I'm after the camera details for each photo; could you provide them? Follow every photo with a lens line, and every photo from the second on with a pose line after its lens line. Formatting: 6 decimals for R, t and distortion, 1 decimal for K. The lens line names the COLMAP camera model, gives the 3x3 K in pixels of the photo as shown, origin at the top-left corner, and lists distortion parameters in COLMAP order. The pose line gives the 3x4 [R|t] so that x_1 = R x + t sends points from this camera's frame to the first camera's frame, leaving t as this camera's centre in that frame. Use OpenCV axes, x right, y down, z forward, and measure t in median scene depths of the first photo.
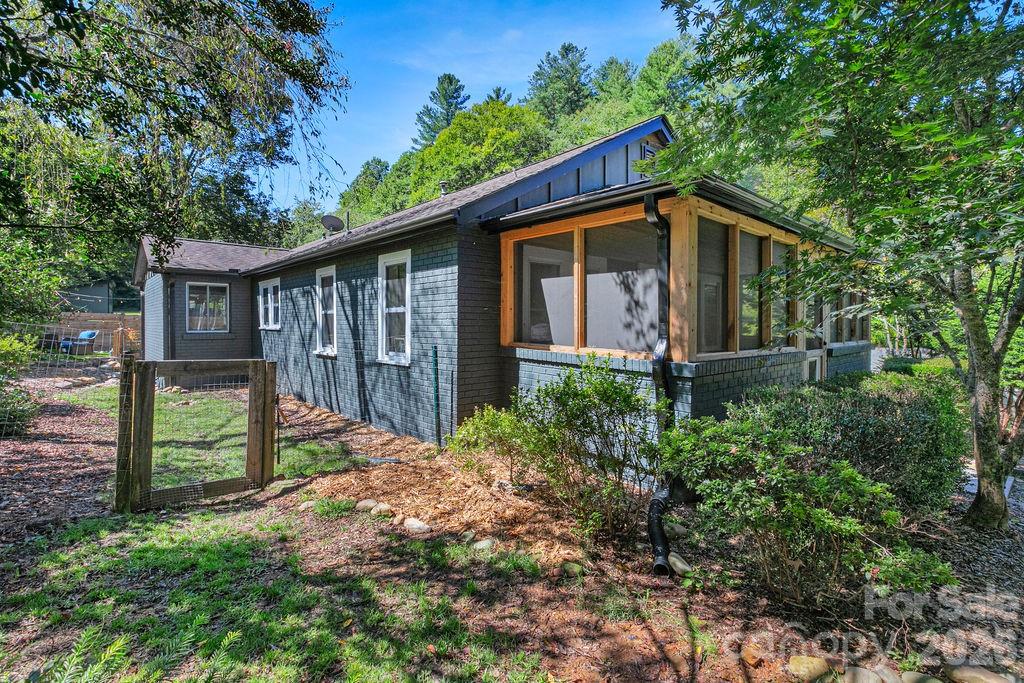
lens RADIAL K [[469.0, 0, 513.7], [0, 469.0, 334.9], [0, 0, 1]] dist [-0.002771, -0.000220]
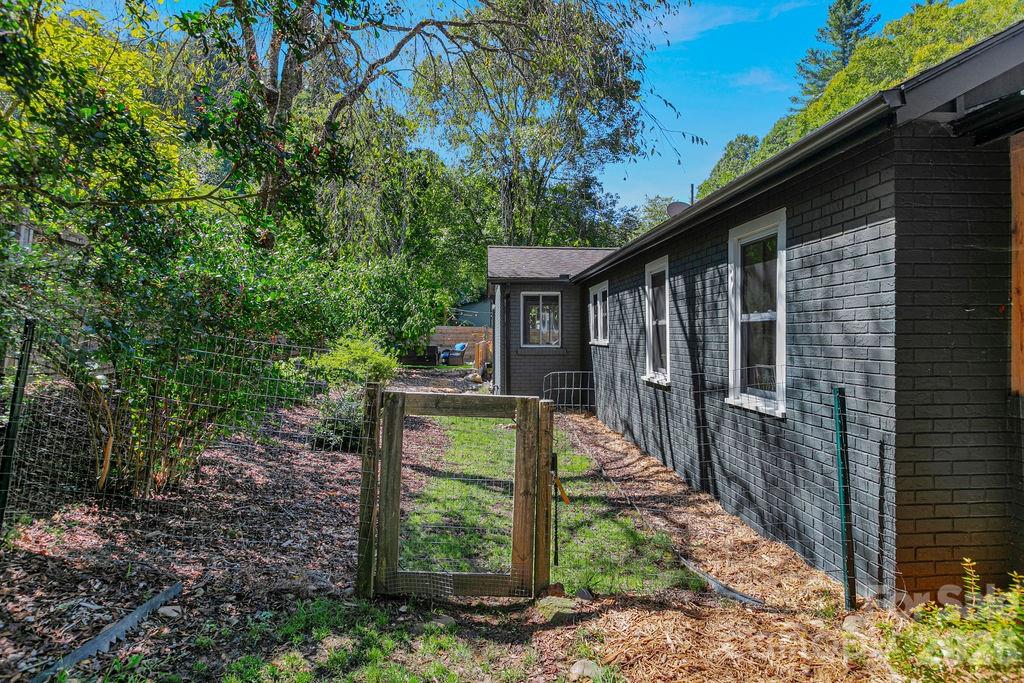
lens RADIAL K [[549.8, 0, 513.3], [0, 549.8, 325.7], [0, 0, 1]] dist [0.013502, 0.001405]
pose [[0.778665, -0.011367, -0.627336, -0.043480], [-0.015524, 0.999181, -0.037373, -0.008895], [0.627247, 0.038840, 0.777851, 0.204906]]
